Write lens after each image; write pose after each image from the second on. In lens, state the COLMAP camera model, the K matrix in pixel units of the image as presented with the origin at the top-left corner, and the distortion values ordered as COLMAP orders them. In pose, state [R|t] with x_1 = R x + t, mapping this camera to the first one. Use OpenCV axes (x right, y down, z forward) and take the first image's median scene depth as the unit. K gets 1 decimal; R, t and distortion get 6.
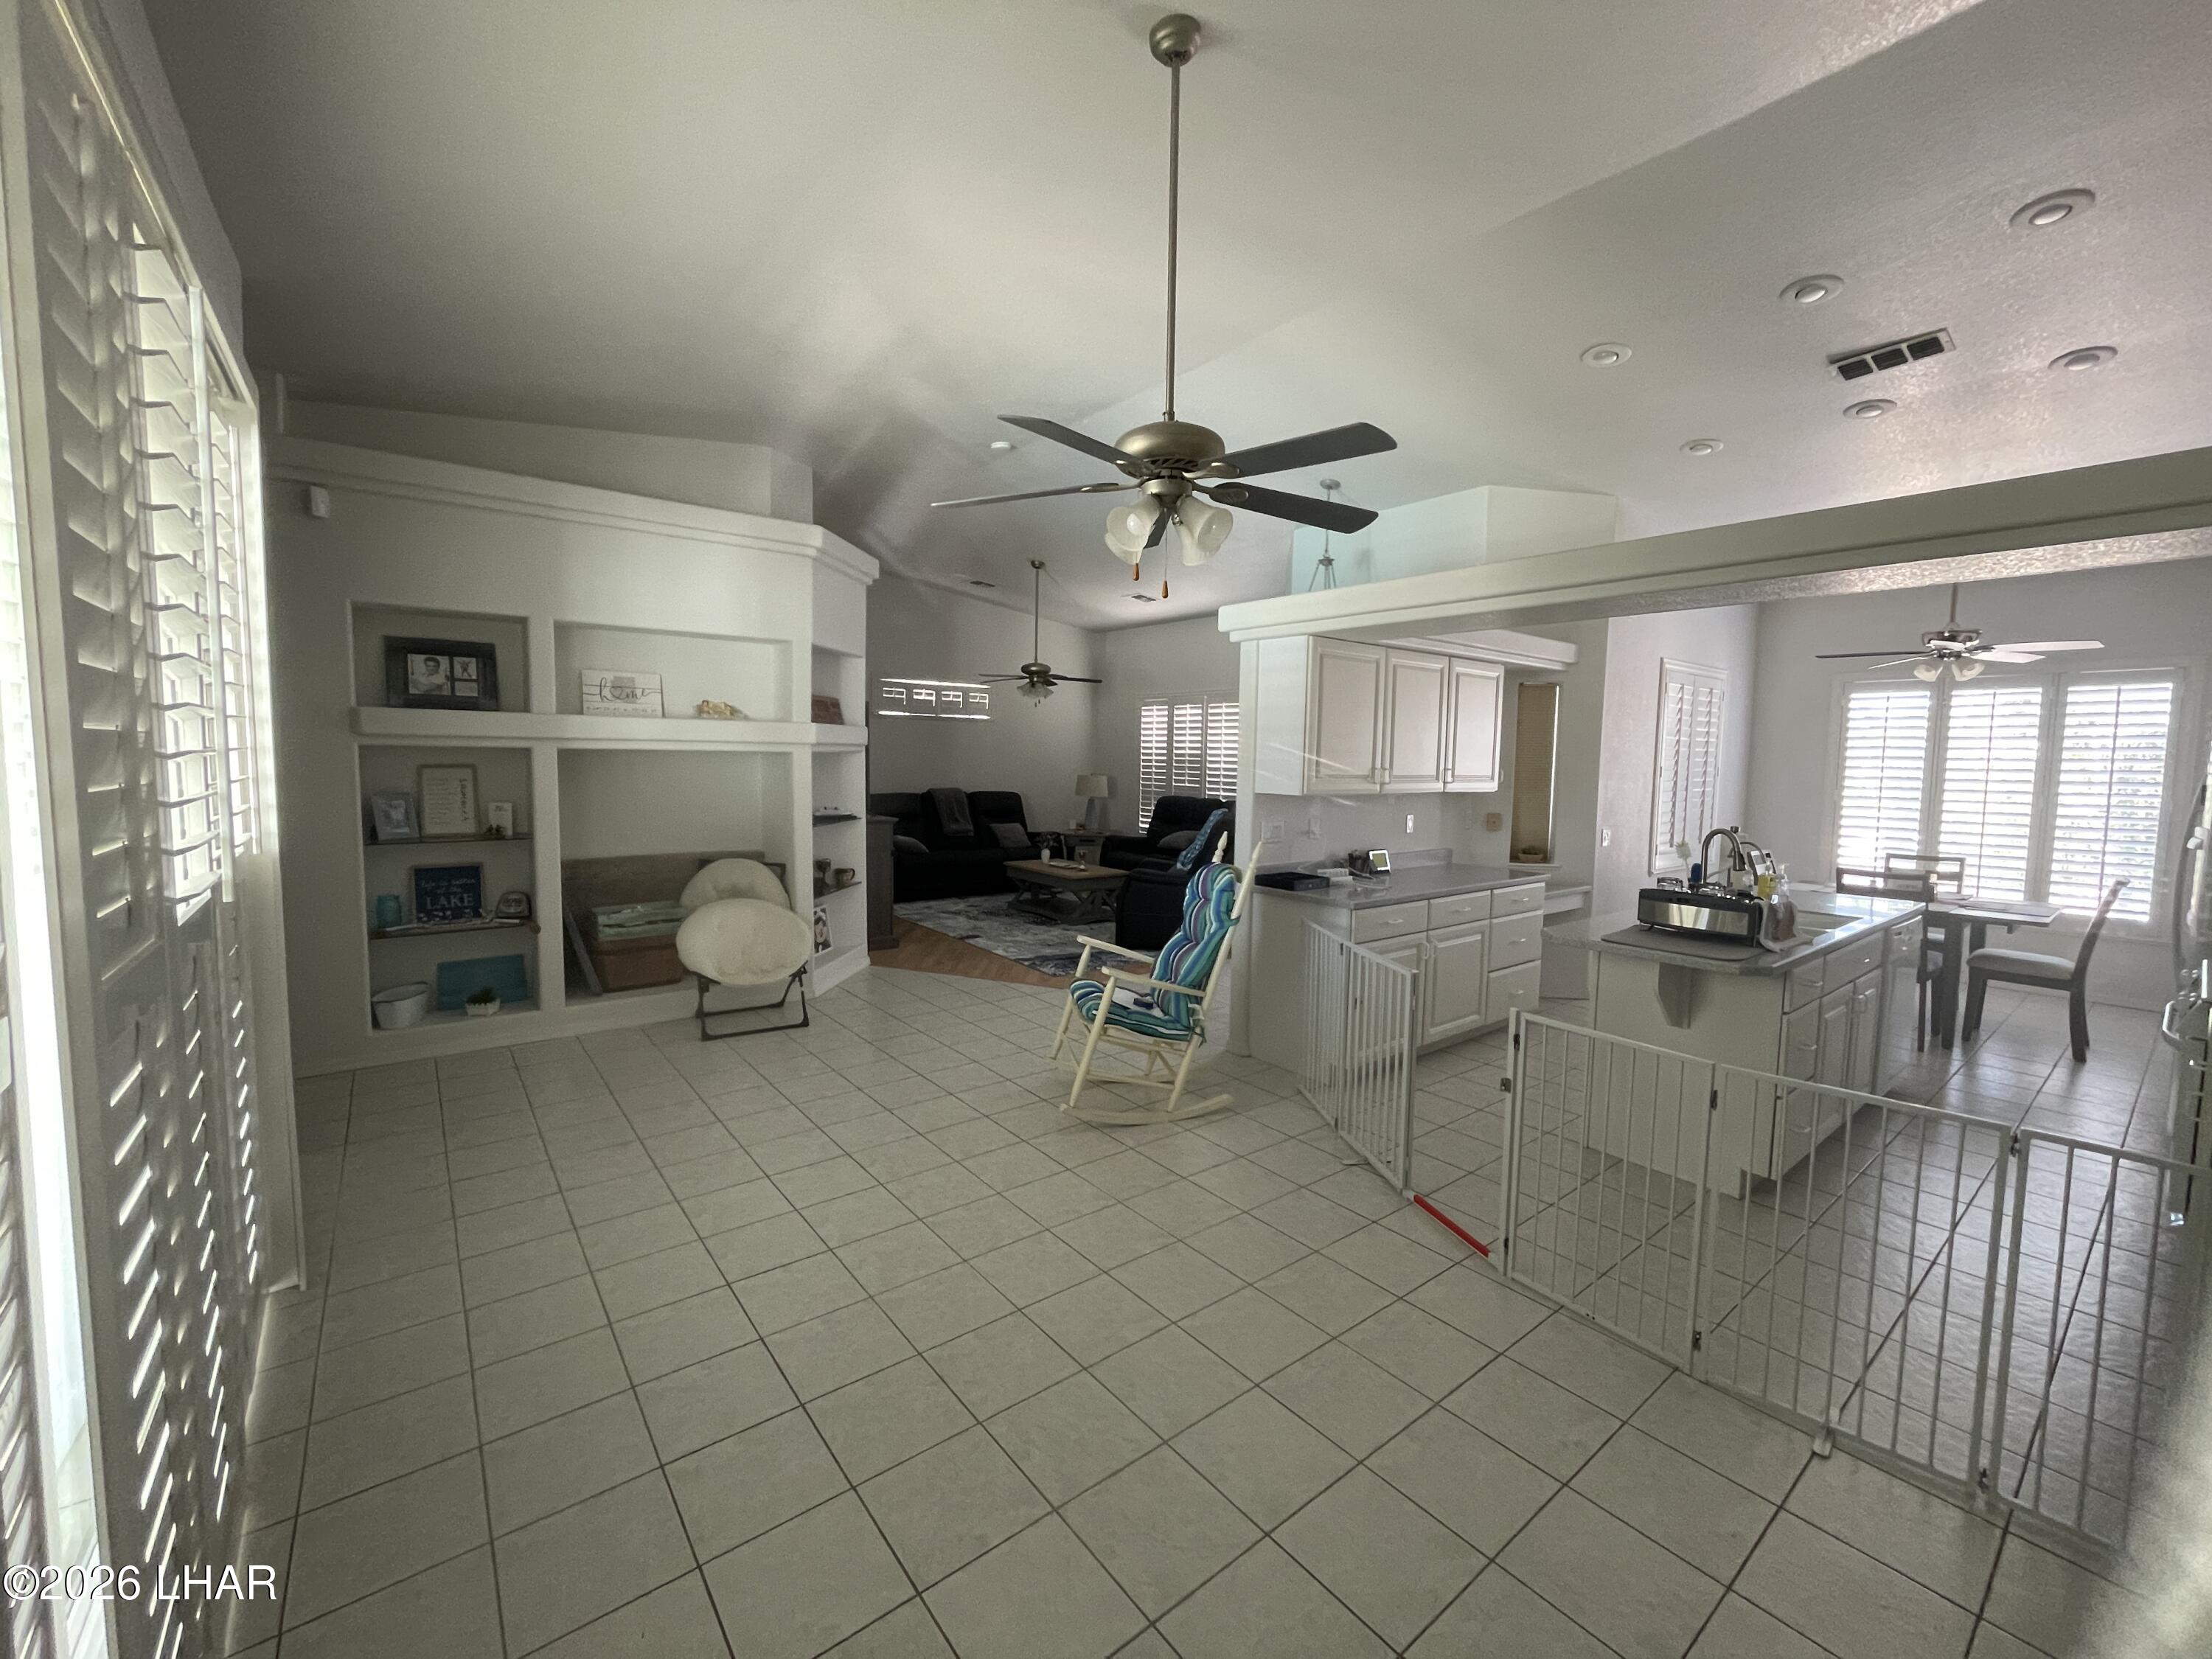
lens RADIAL K [[894.1, 0, 1109.6], [0, 894.1, 827.4], [0, 0, 1]] dist [-0.001301, -0.000490]
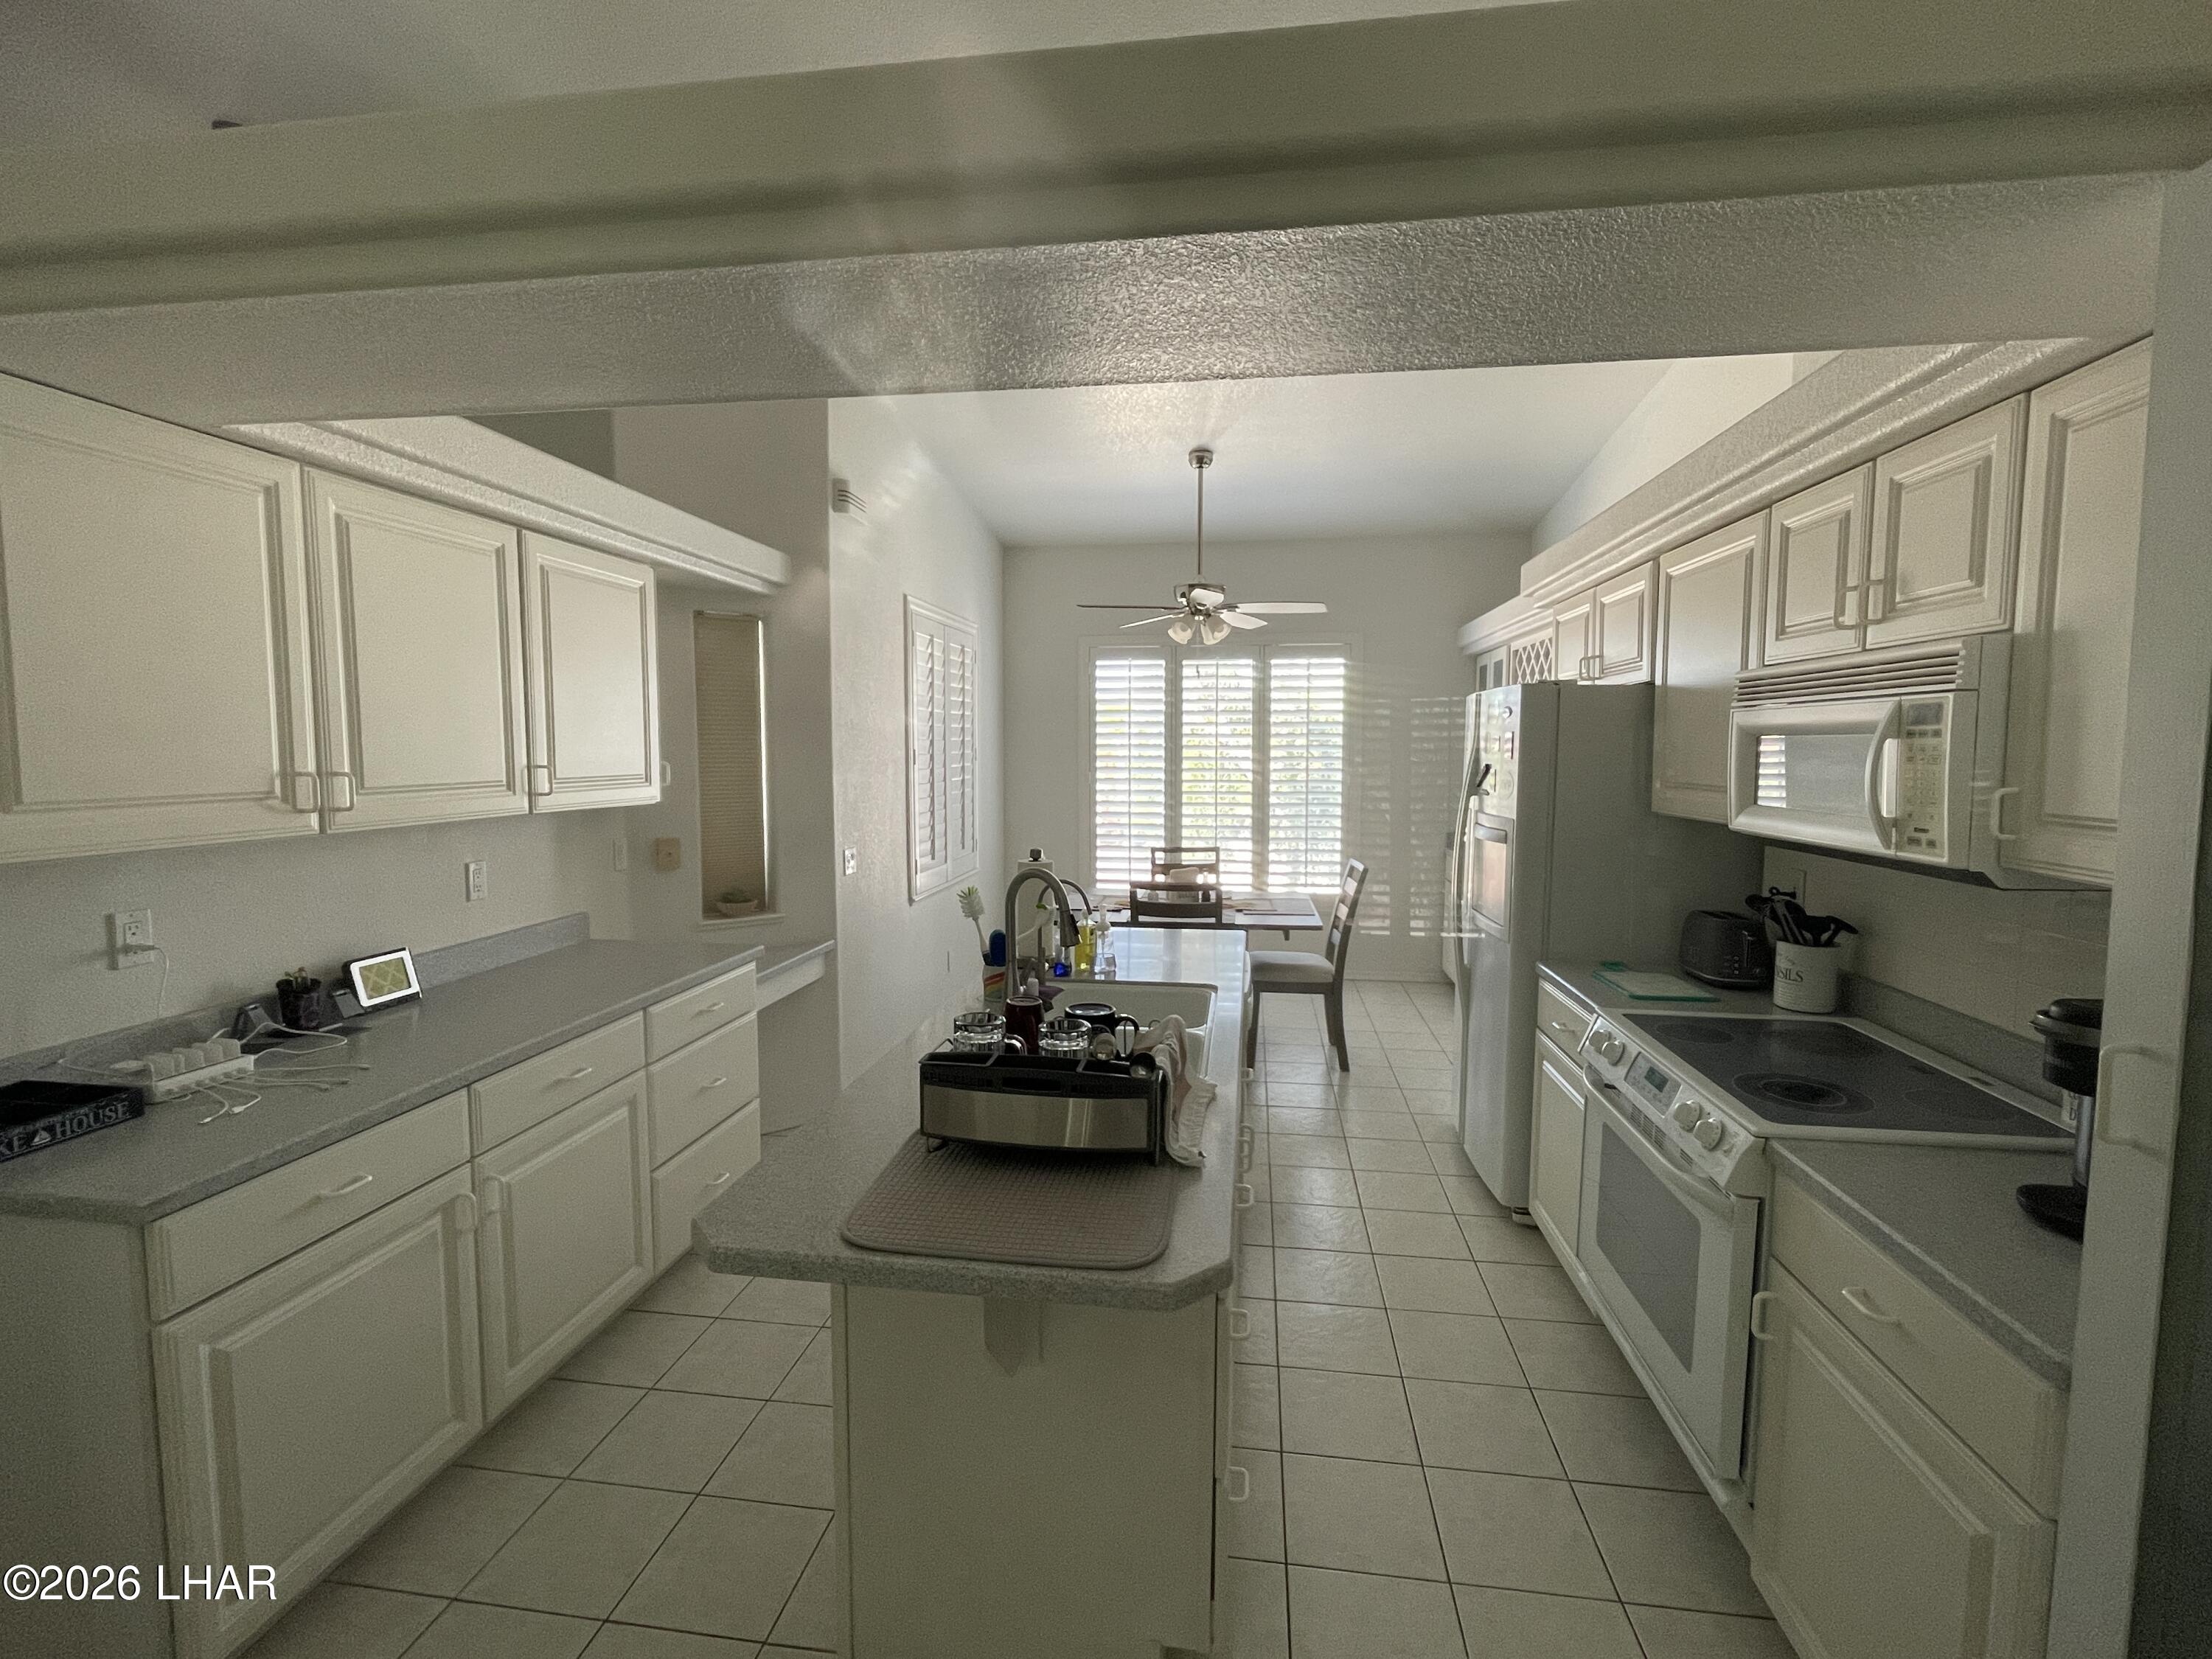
lens RADIAL K [[996.7, 0, 1111.5], [0, 996.7, 824.3], [0, 0, 1]] dist [-0.001706, -0.000757]
pose [[0.725389, -0.069278, 0.684844, 0.219863], [0.063094, 0.997426, 0.034068, -0.030818], [-0.685441, 0.018497, 0.727893, 0.378415]]
